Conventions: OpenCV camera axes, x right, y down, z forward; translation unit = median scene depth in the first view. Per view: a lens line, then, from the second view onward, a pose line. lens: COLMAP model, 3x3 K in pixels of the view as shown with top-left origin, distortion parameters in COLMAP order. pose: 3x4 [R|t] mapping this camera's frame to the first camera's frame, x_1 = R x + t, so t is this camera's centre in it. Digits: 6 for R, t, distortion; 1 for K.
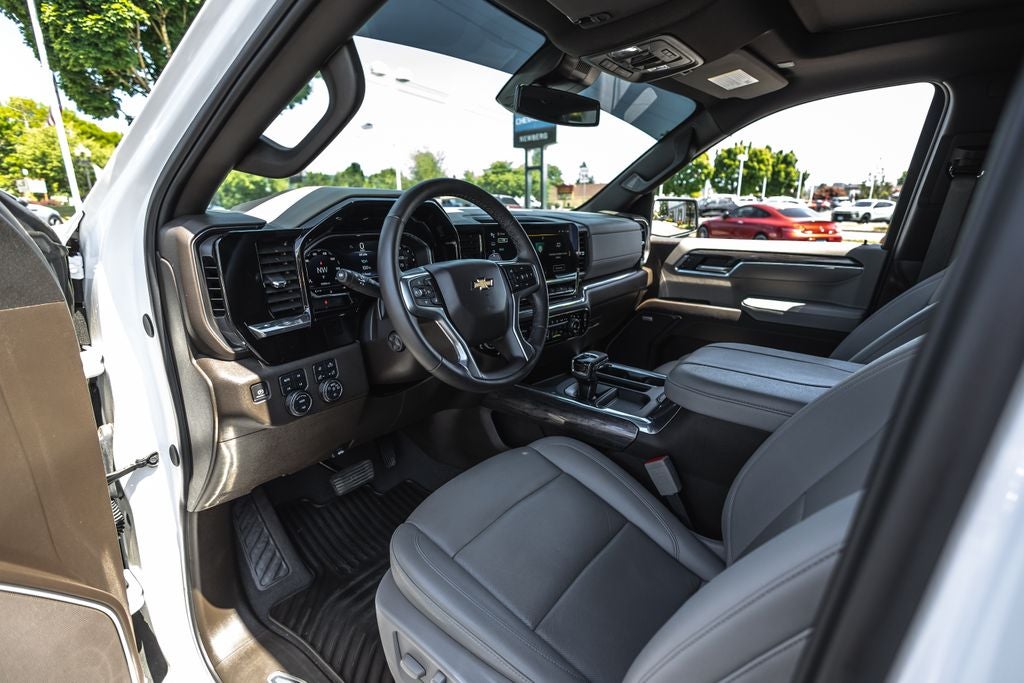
lens RADIAL K [[474.5, 0, 511.2], [0, 474.5, 344.2], [0, 0, 1]] dist [0.018275, -0.006577]
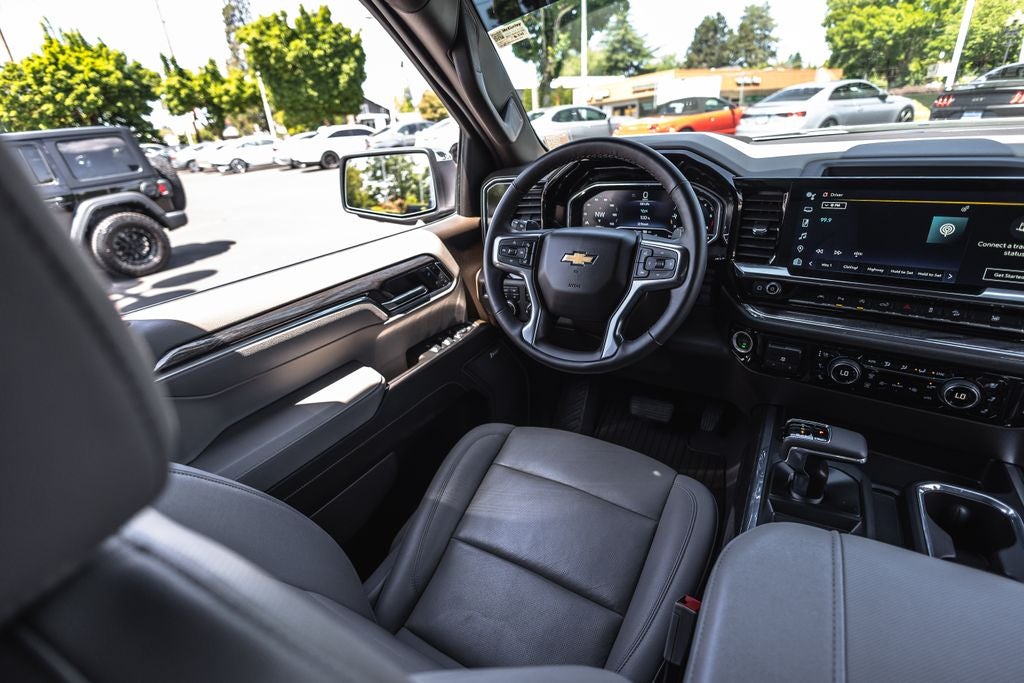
lens RADIAL K [[474.5, 0, 510.8], [0, 474.5, 340.9], [0, 0, 1]] dist [0.018275, -0.006577]
pose [[0.122096, 0.397125, -0.909607, 0.361446], [-0.200416, 0.907449, 0.369282, -0.128568], [0.972073, 0.137212, 0.190386, 0.307947]]
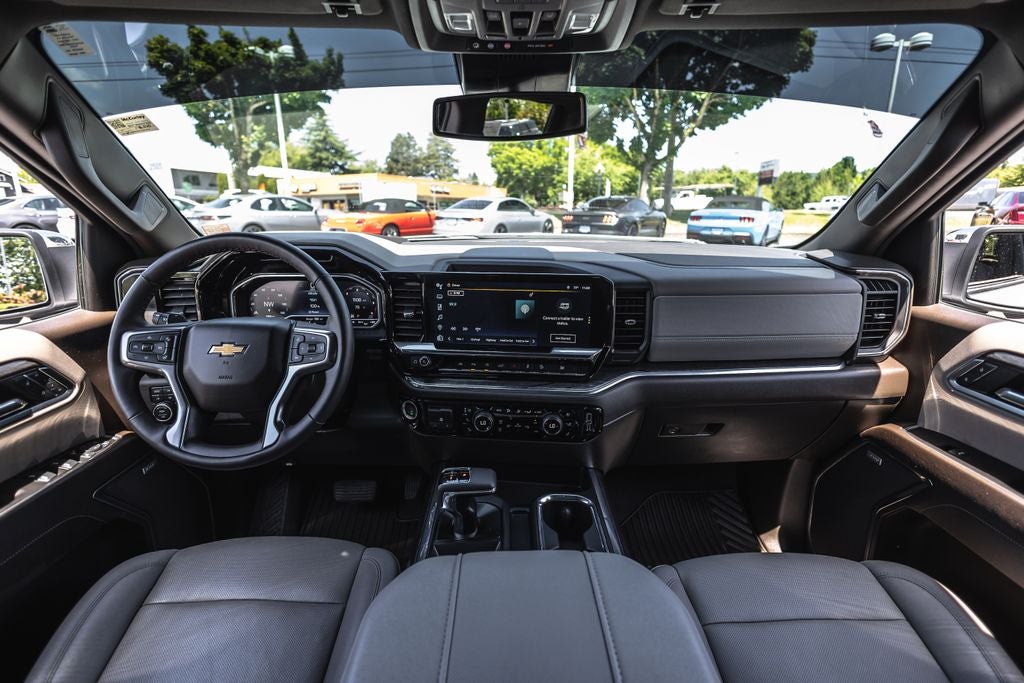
lens RADIAL K [[474.5, 0, 510.6], [0, 474.5, 341.6], [0, 0, 1]] dist [0.018275, -0.006577]
pose [[0.626045, 0.204647, -0.752454, 0.415230], [-0.210394, 0.973491, 0.089714, -0.145147], [0.750867, 0.102147, 0.652506, 0.348527]]
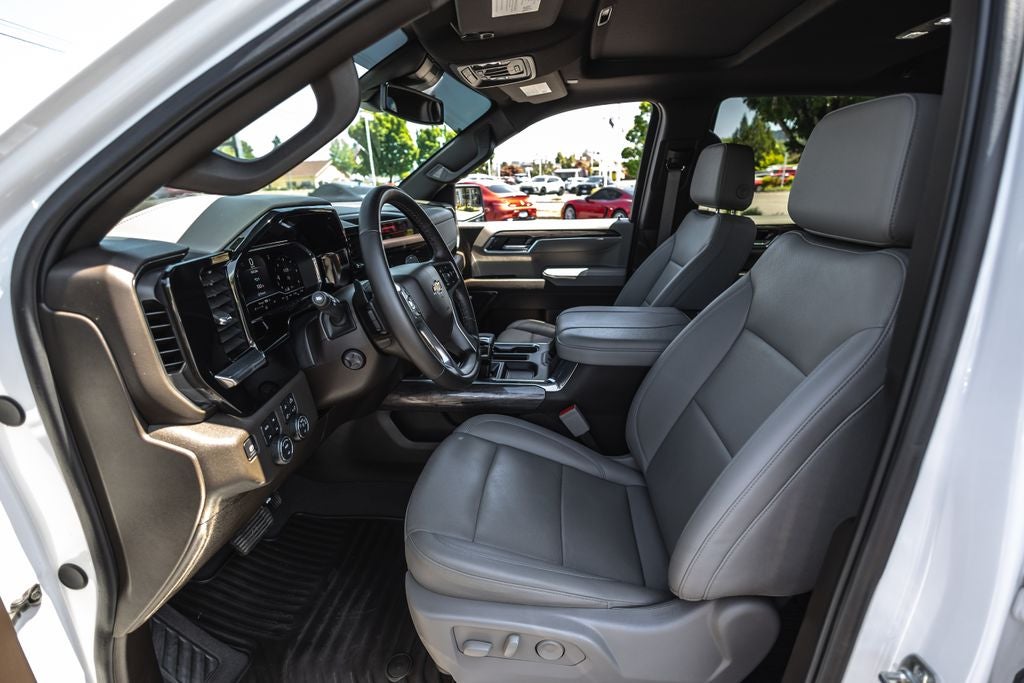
lens RADIAL K [[474.5, 0, 512.8], [0, 474.5, 343.8], [0, 0, 1]] dist [0.018275, -0.006577]
pose [[0.840863, -0.196318, 0.504390, -0.202705], [0.175811, 0.980437, 0.088512, -0.029209], [-0.511899, 0.014250, 0.858928, 0.009234]]
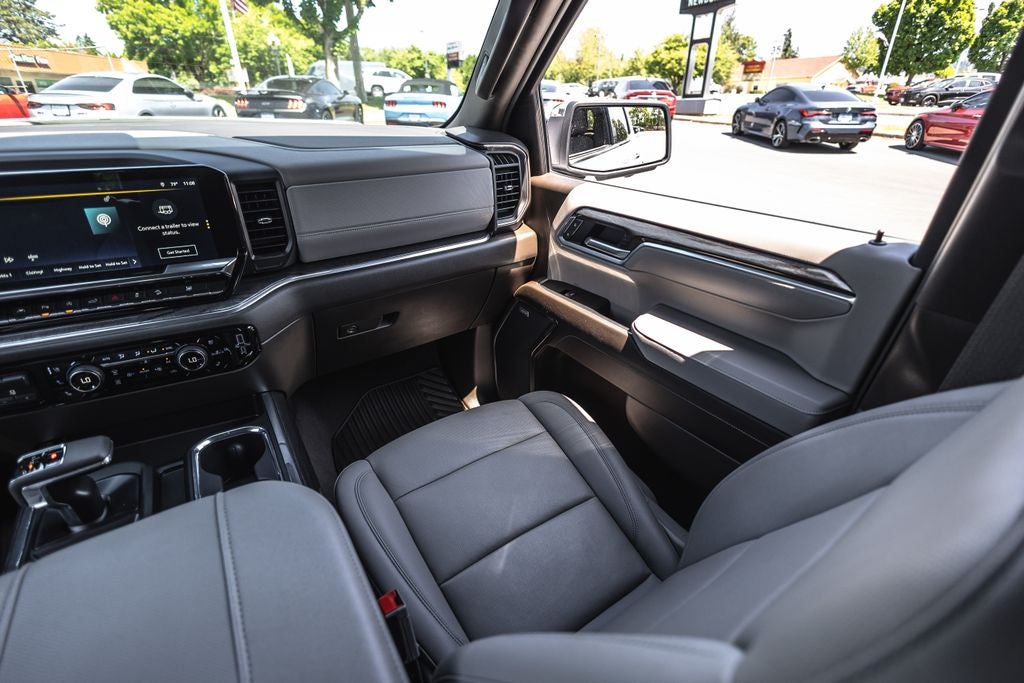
lens RADIAL K [[474.5, 0, 509.9], [0, 474.5, 341.6], [0, 0, 1]] dist [0.018275, -0.006577]
pose [[0.947448, 0.143893, -0.285721, 0.462926], [-0.084000, 0.973692, 0.211821, -0.150294], [0.308684, -0.176688, 0.934610, 0.413158]]
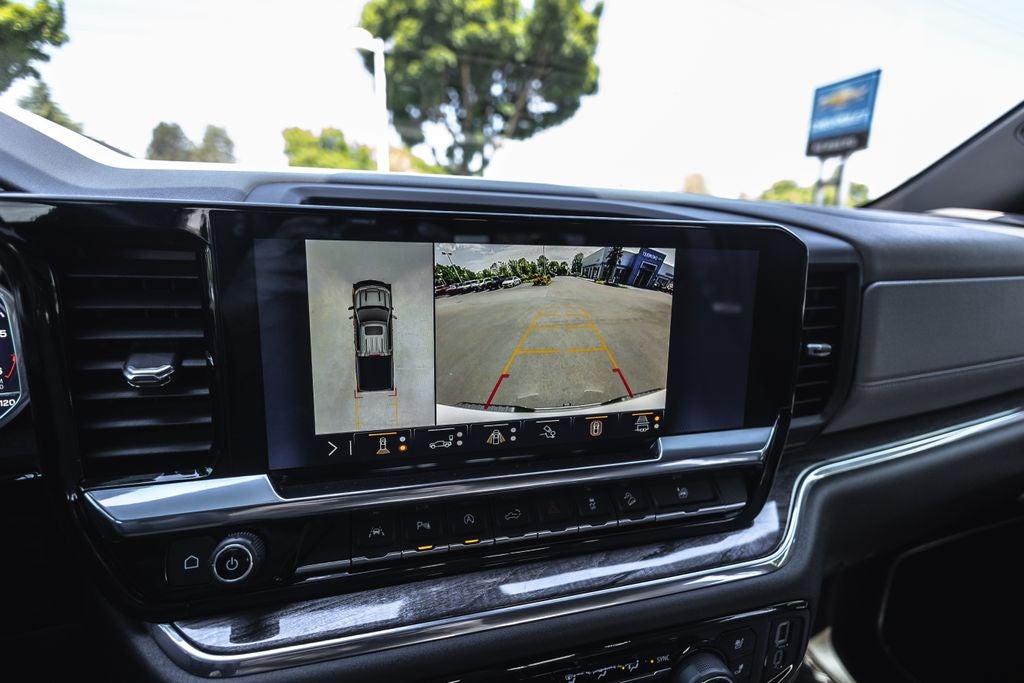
lens RADIAL K [[480.7, 0, 507.6], [0, 480.7, 343.7], [0, 0, 1]] dist [0.013620, -0.003676]
pose [[0.866371, 0.142850, -0.478534, 0.097950], [-0.163342, 0.986569, -0.001220, -0.128181], [0.471932, 0.079221, 0.878068, 0.528991]]
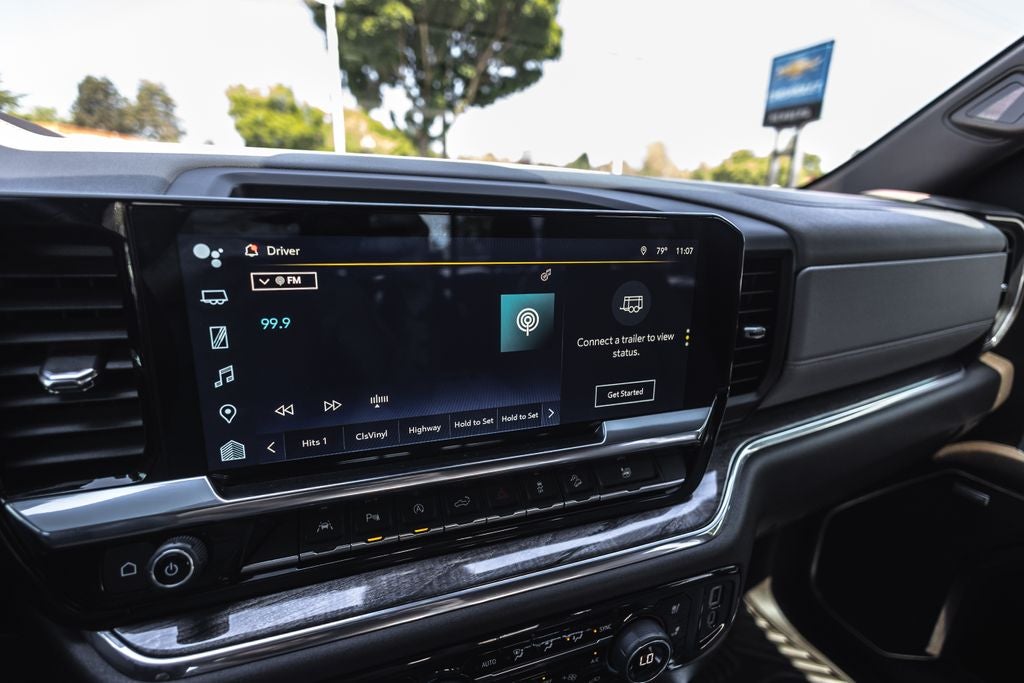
lens RADIAL K [[480.7, 0, 511.4], [0, 480.7, 343.2], [0, 0, 1]] dist [0.013620, -0.003676]
pose [[0.902953, 0.154696, -0.400930, 0.103565], [-0.148727, 0.987799, 0.046180, -0.136148], [0.403182, 0.017931, 0.914944, 0.530436]]
